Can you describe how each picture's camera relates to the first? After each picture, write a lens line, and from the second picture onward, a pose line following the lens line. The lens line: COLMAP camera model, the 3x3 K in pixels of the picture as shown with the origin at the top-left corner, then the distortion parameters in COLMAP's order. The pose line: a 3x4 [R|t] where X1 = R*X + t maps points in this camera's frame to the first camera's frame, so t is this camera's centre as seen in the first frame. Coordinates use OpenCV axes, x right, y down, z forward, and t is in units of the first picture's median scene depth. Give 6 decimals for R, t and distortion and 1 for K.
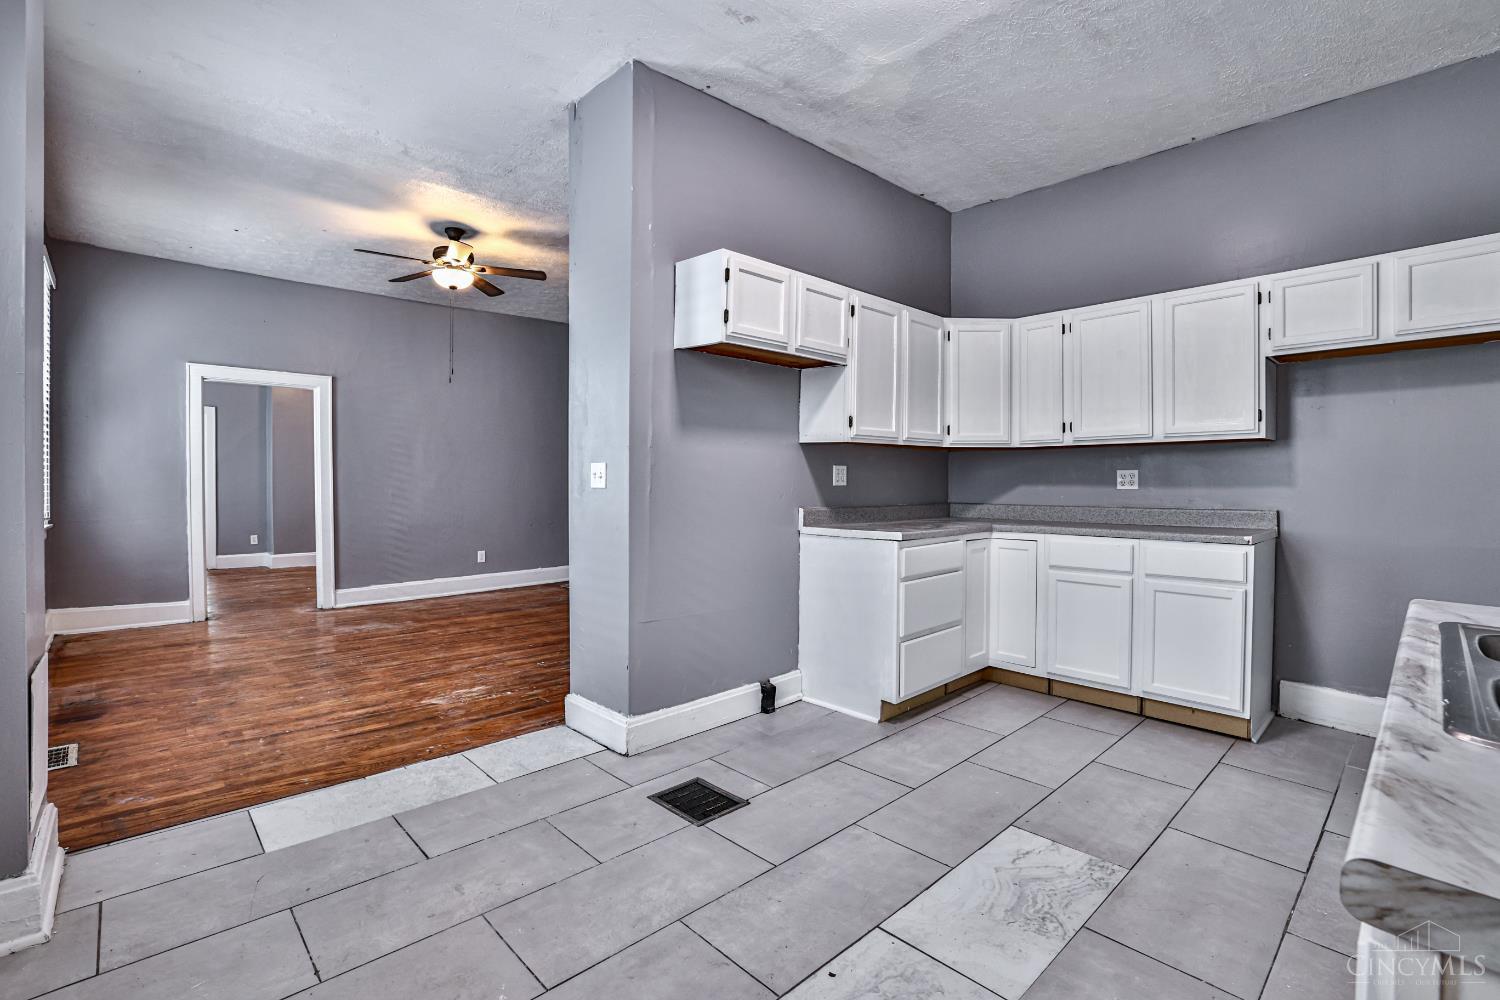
lens RADIAL K [[684.7, 0, 745.0], [0, 684.7, 488.3], [0, 0, 1]] dist [-0.046698, 0.016628]
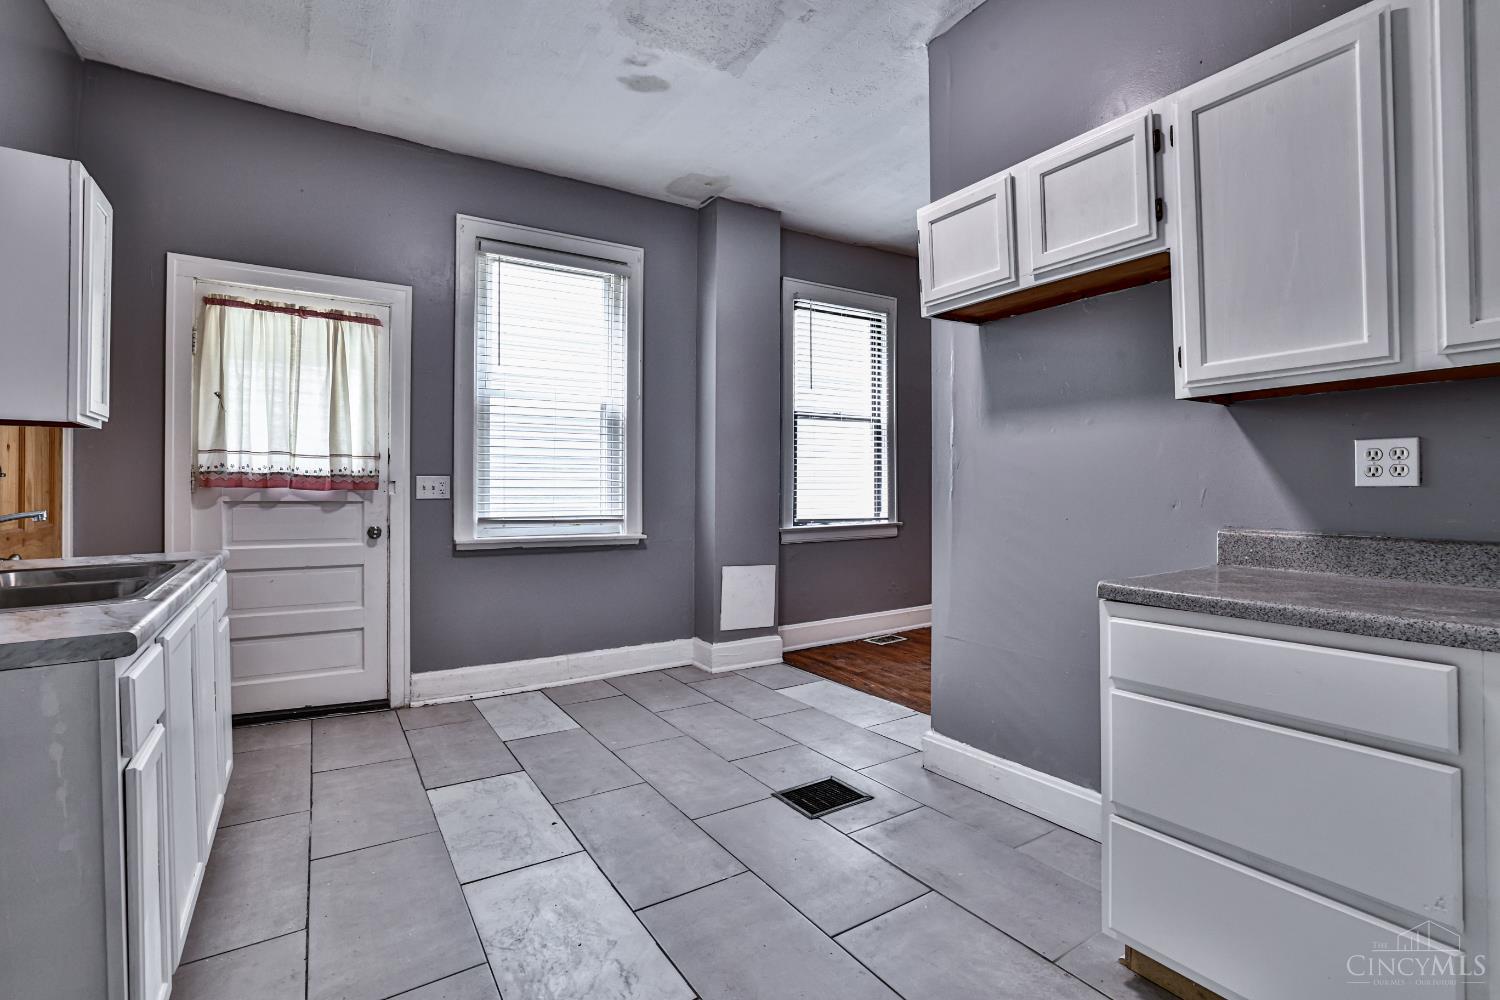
lens RADIAL K [[684.7, 0, 741.7], [0, 684.7, 488.0], [0, 0, 1]] dist [-0.046698, 0.016628]
pose [[-0.191200, -0.003539, -0.981545, 0.807598], [-0.005193, 0.999983, -0.002594, 0.000301], [0.981537, 0.004602, -0.191215, 0.908019]]
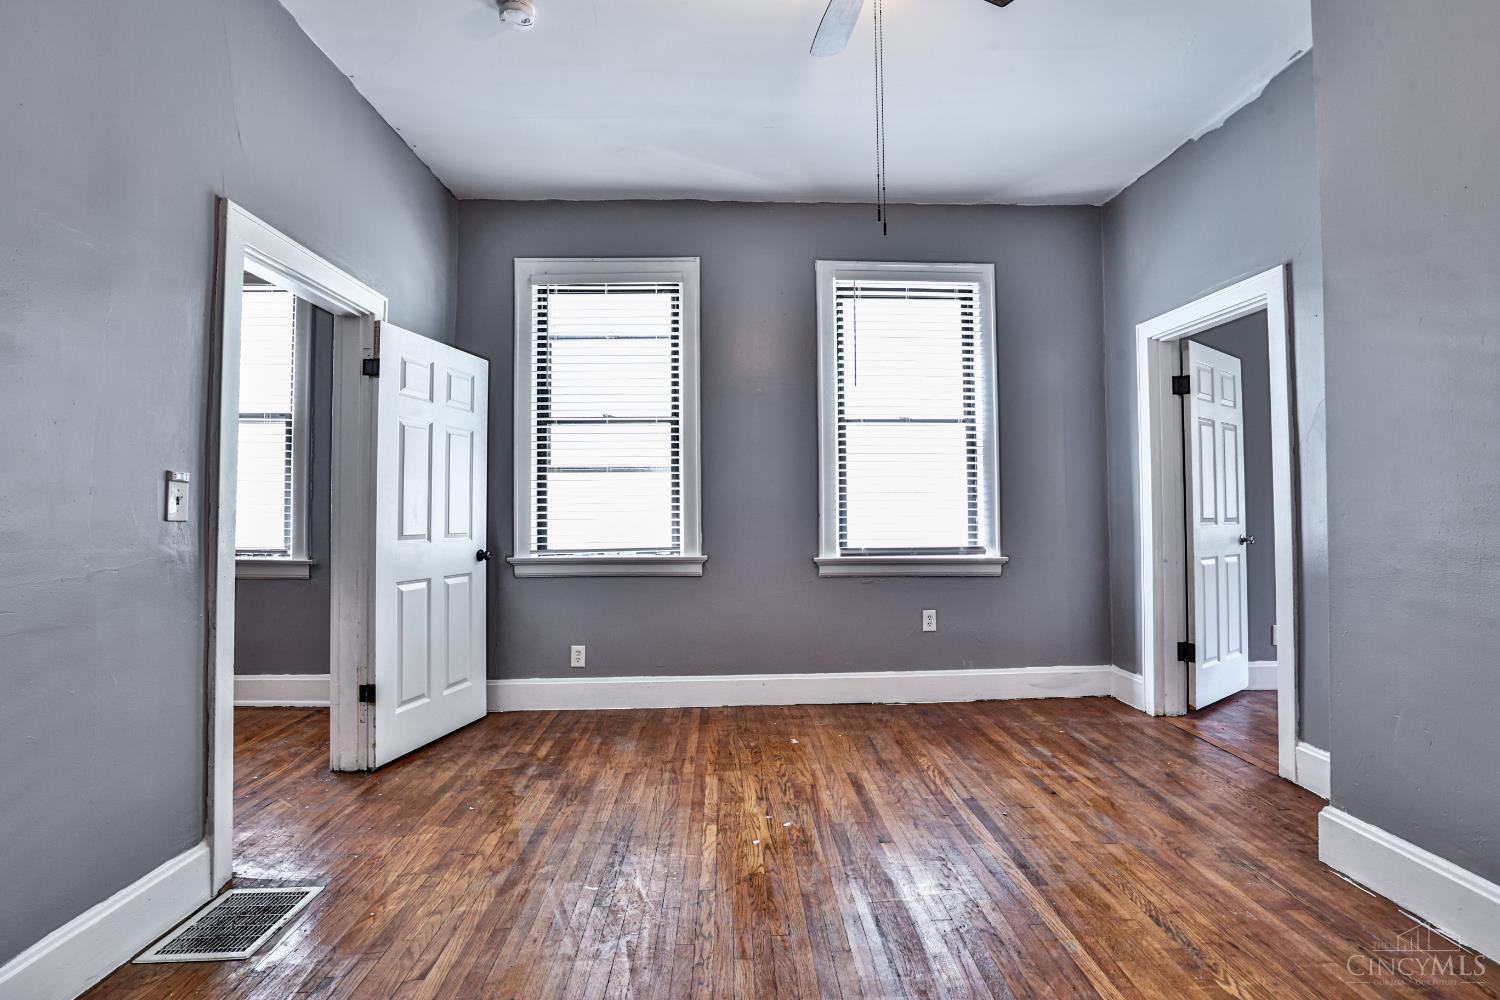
lens RADIAL K [[684.7, 0, 742.0], [0, 684.7, 492.2], [0, 0, 1]] dist [-0.046698, 0.016628]
pose [[-0.655171, -0.017469, -0.755279, 0.308580], [0.004896, 0.999613, -0.027367, -0.002672], [0.755465, -0.021628, -0.654832, 1.475238]]
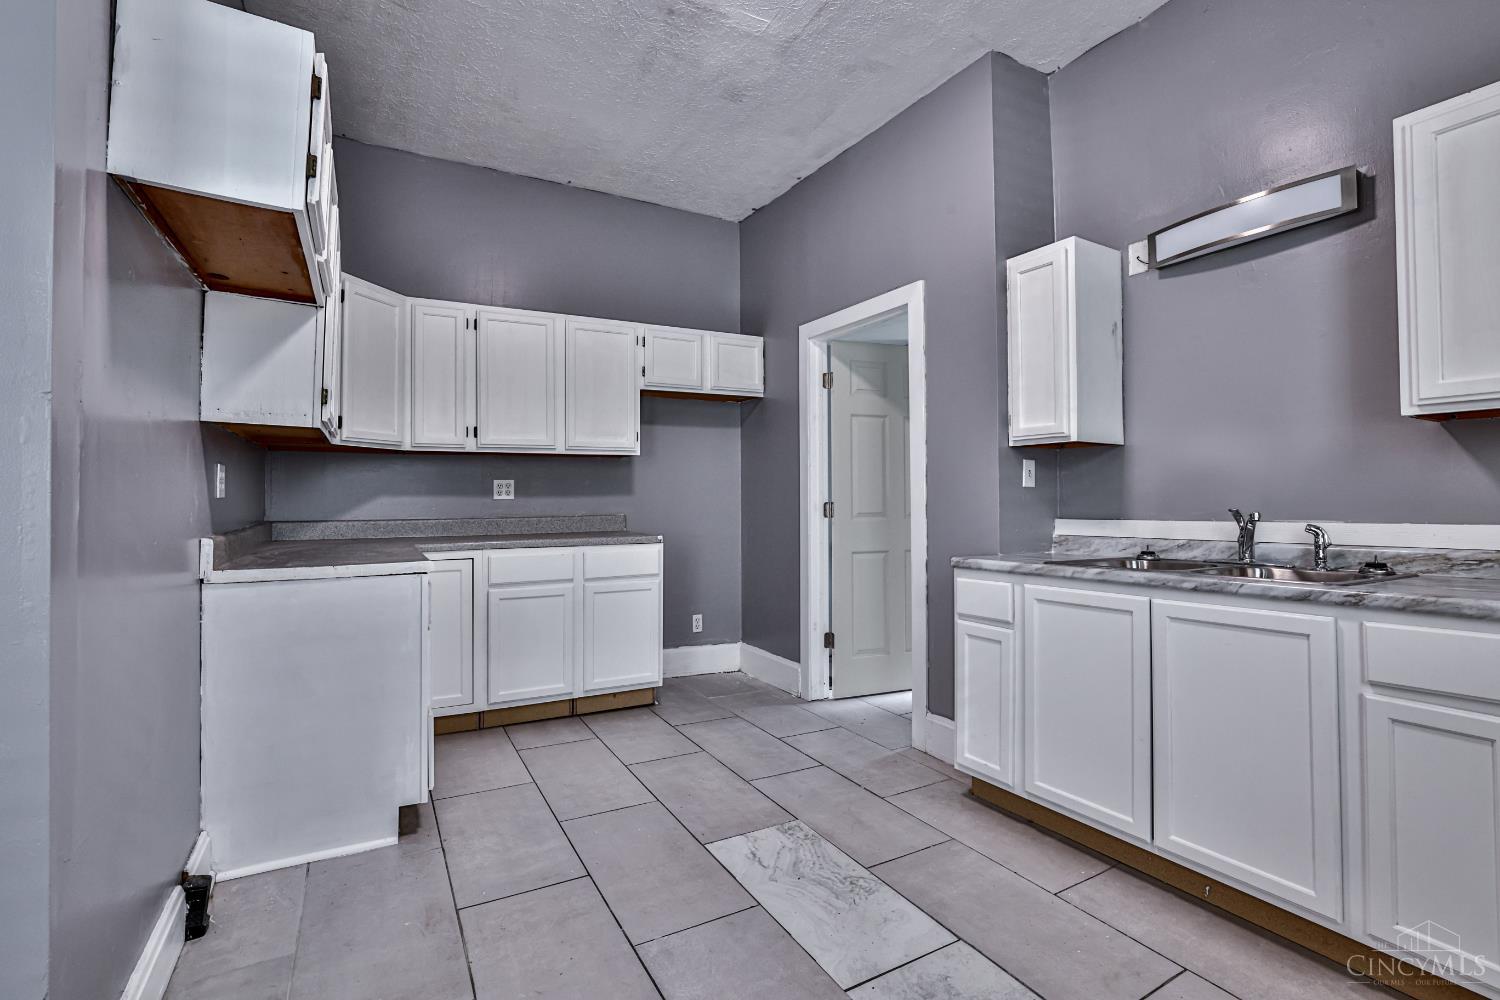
lens RADIAL K [[684.7, 0, 747.0], [0, 684.7, 488.3], [0, 0, 1]] dist [-0.046698, 0.016628]
pose [[0.240193, 0.006325, 0.970705, -0.418862], [0.010724, 0.999900, -0.009169, -0.002240], [-0.970666, 0.012613, 0.240101, 0.544262]]
